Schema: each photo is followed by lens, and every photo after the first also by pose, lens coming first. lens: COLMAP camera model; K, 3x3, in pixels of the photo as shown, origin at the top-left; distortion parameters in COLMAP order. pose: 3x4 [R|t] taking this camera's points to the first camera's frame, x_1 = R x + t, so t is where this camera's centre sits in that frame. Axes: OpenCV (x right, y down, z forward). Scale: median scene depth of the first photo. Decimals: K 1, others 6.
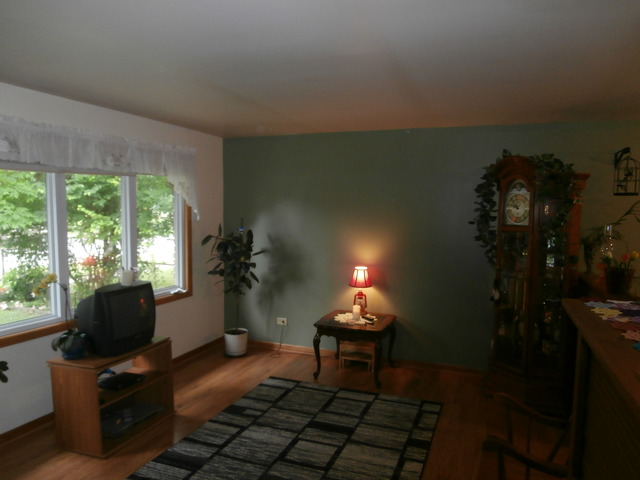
lens RADIAL K [[453.7, 0, 323.5], [0, 453.7, 240.8], [0, 0, 1]] dist [-0.008188, -0.004260]
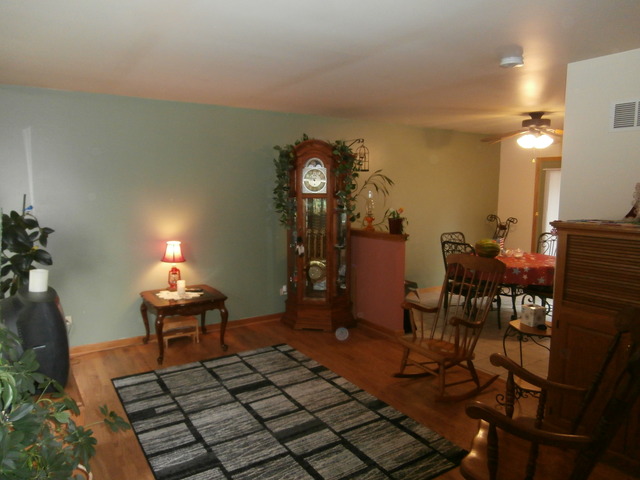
lens RADIAL K [[453.7, 0, 323.5], [0, 453.7, 240.8], [0, 0, 1]] dist [-0.008188, -0.004260]
pose [[0.589180, -0.102945, 0.801417, -0.667823], [0.058495, 0.994682, 0.084767, -0.008492], [-0.805882, -0.003065, 0.592068, 0.223939]]
